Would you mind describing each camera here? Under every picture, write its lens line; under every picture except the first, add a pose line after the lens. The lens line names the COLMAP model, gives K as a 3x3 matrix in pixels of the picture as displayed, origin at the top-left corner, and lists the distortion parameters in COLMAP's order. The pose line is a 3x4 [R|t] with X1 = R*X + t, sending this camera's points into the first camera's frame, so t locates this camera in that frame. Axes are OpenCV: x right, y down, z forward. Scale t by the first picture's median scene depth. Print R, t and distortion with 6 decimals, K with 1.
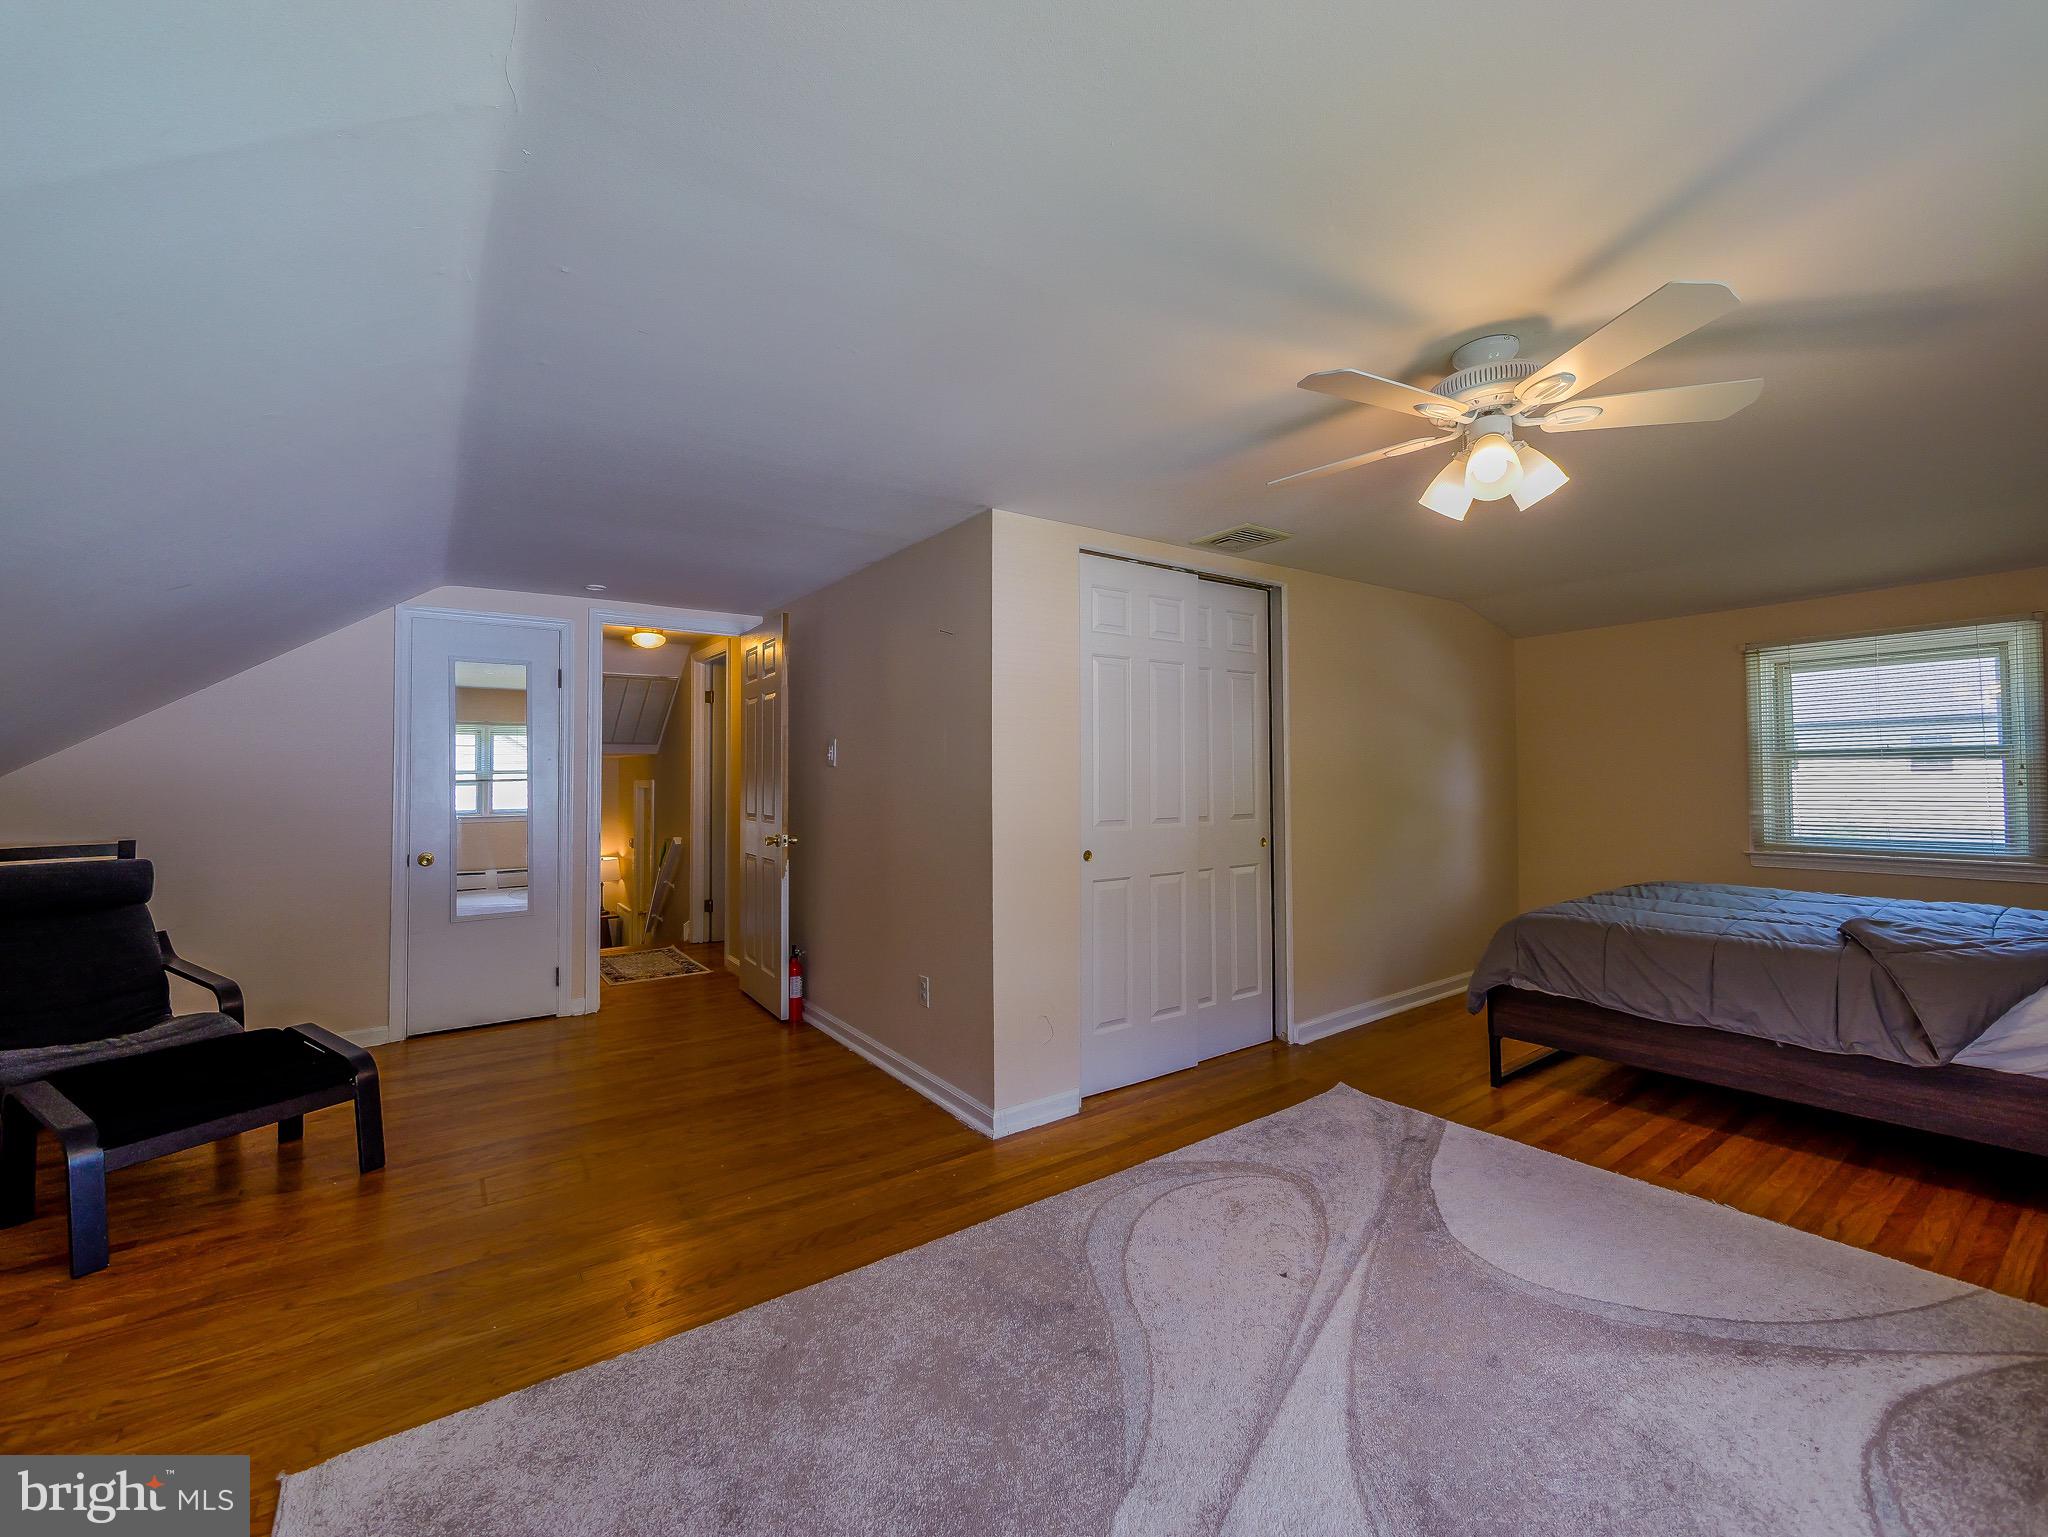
lens RADIAL K [[847.0, 0, 1018.2], [0, 847.0, 738.8], [0, 0, 1]] dist [-0.005546, -0.000298]
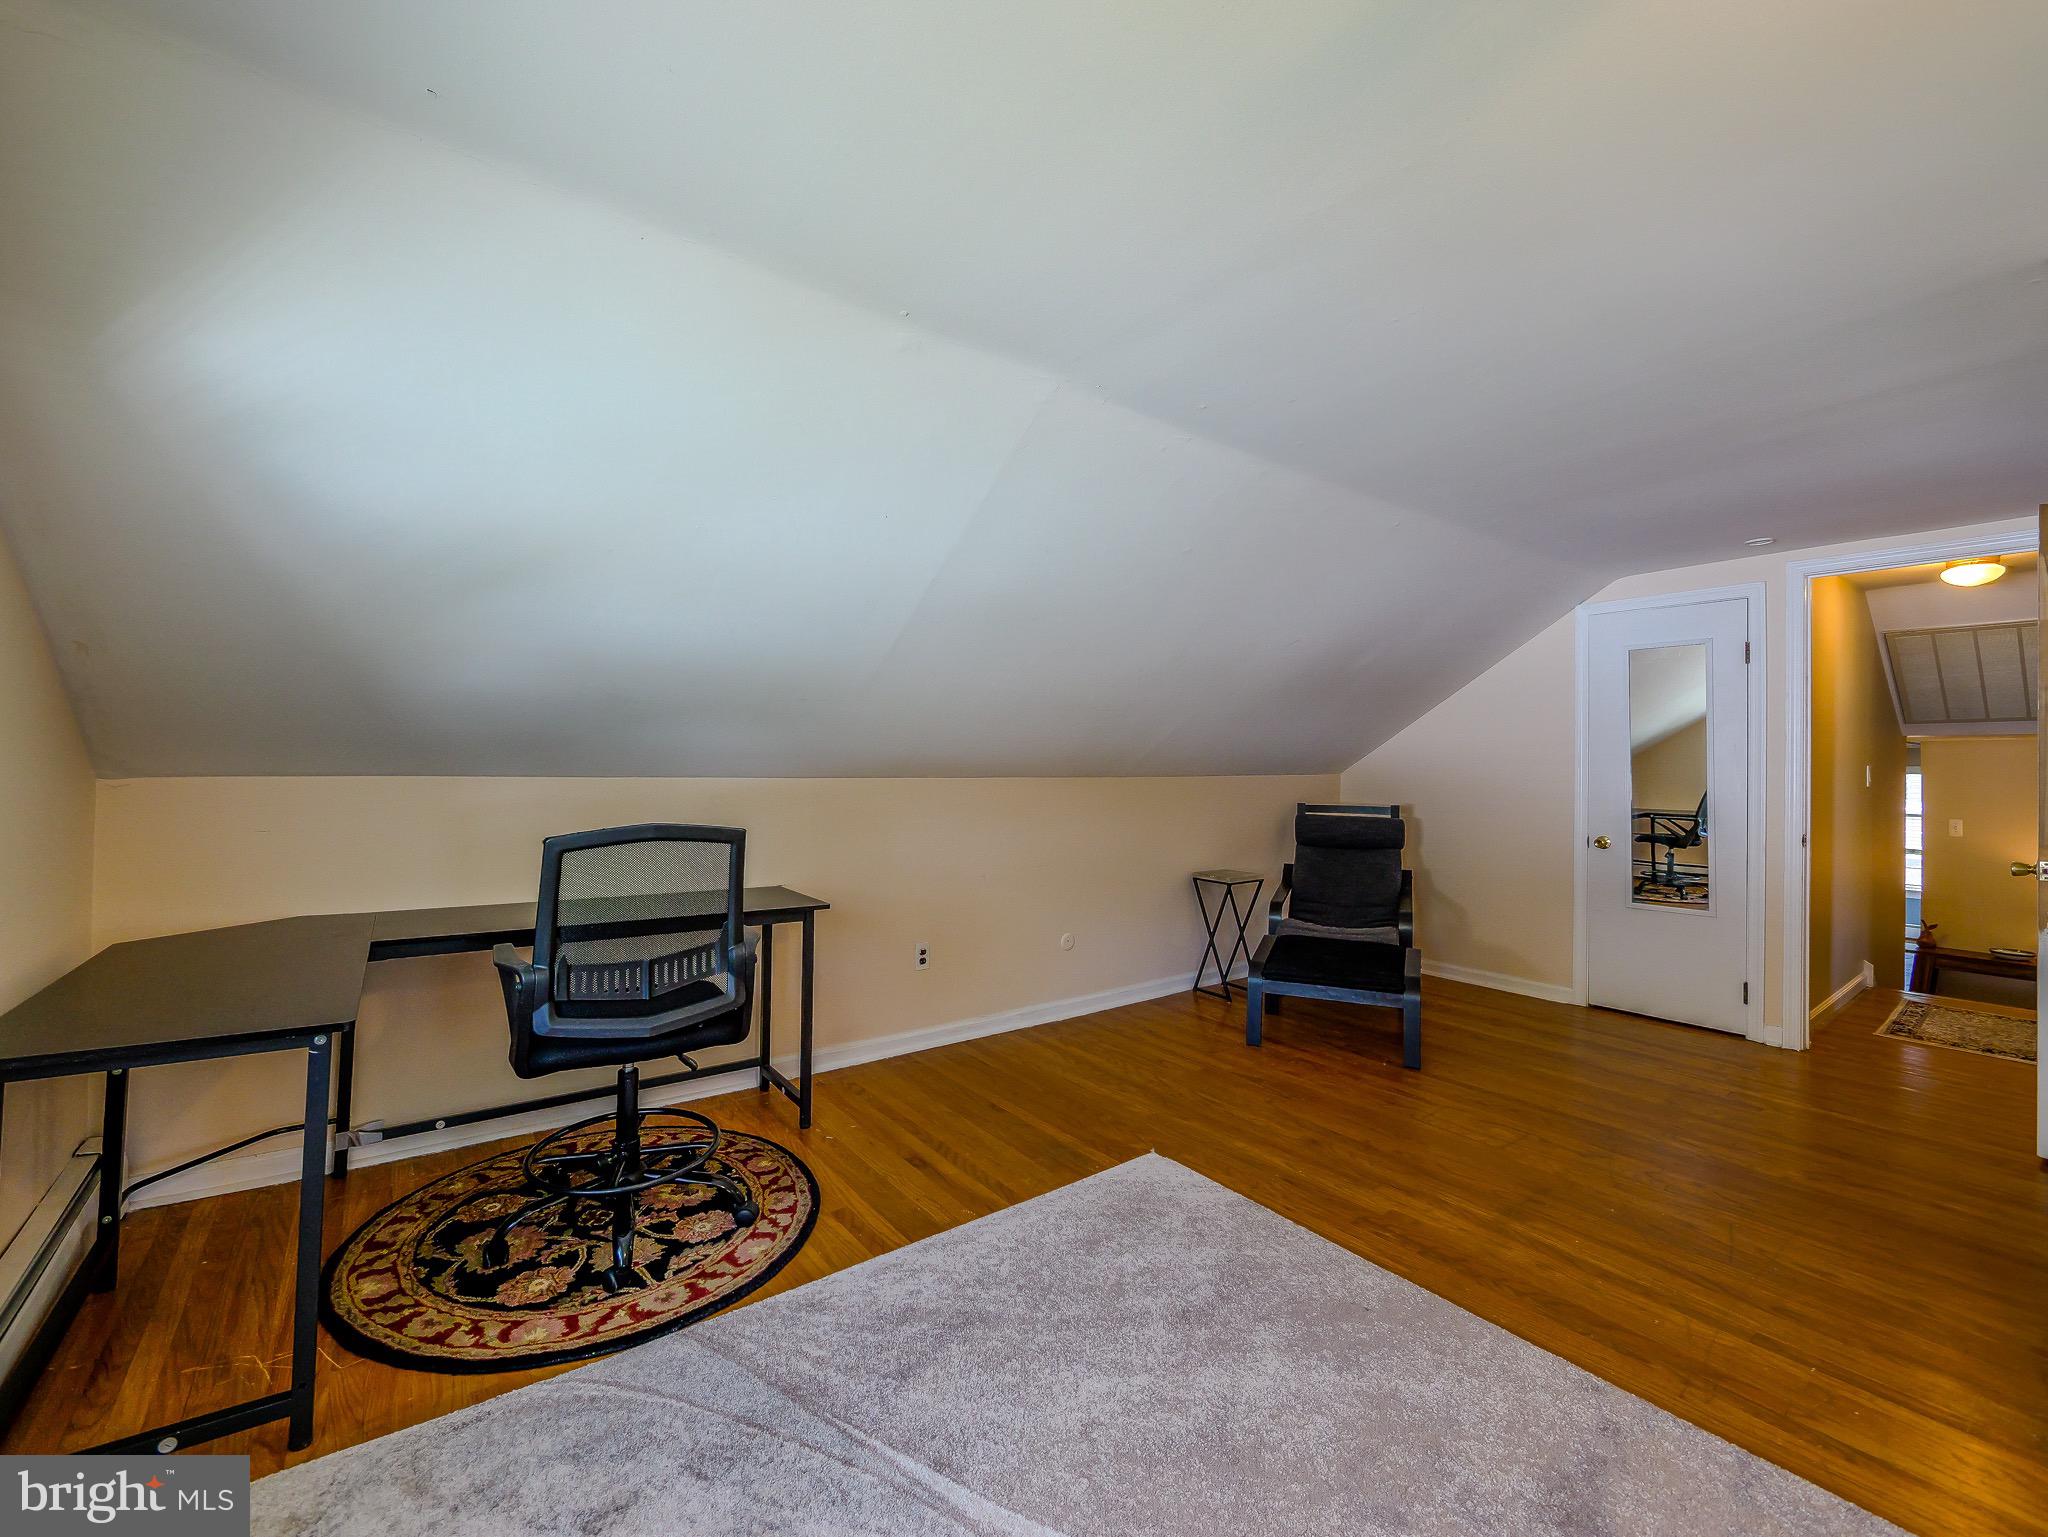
lens RADIAL K [[847.0, 0, 1018.2], [0, 847.0, 738.8], [0, 0, 1]] dist [-0.005546, -0.000298]
pose [[0.031150, -0.021299, -0.999288, 0.634580], [0.036461, 0.999132, -0.020159, 0.014845], [0.998849, -0.035807, 0.031900, 0.460420]]
